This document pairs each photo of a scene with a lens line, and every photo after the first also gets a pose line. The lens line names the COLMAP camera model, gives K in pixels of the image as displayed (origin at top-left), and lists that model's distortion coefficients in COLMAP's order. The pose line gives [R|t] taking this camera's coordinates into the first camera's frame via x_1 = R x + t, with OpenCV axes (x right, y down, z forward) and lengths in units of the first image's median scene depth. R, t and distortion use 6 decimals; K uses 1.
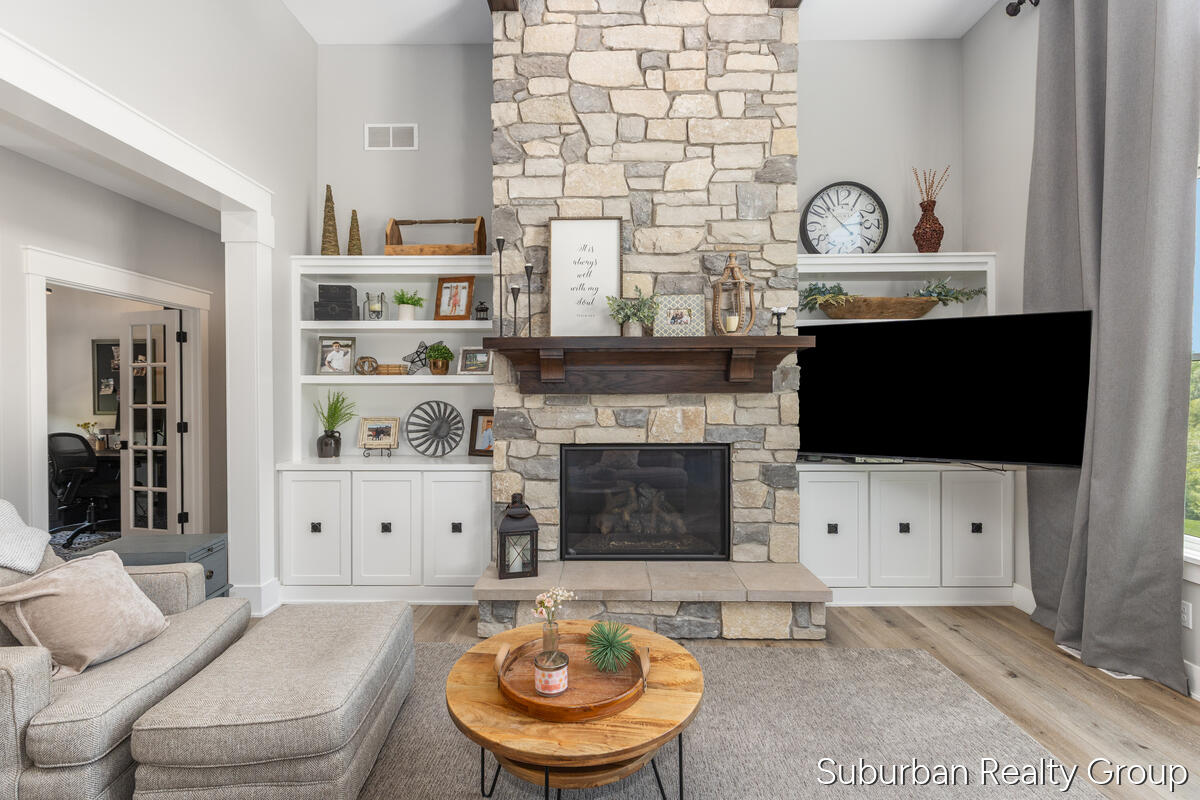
lens RADIAL K [[551.7, 0, 599.4], [0, 551.7, 396.8], [0, 0, 1]] dist [-0.001139, -0.000153]
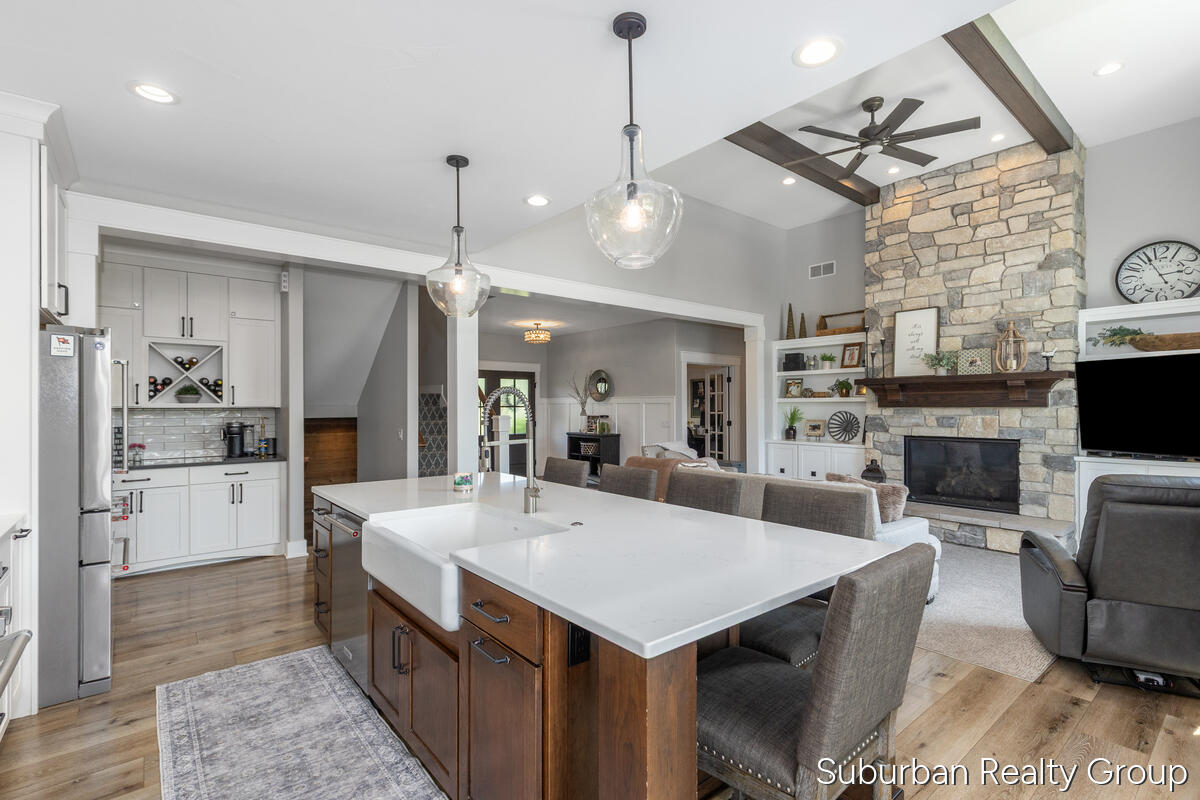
lens RADIAL K [[551.7, 0, 597.9], [0, 551.7, 403.0], [0, 0, 1]] dist [-0.001139, -0.000153]
pose [[0.642030, -0.004673, -0.766666, 0.669168], [-0.004153, 0.999946, -0.009572, 0.000704], [0.766669, 0.009329, 0.641975, -0.921702]]
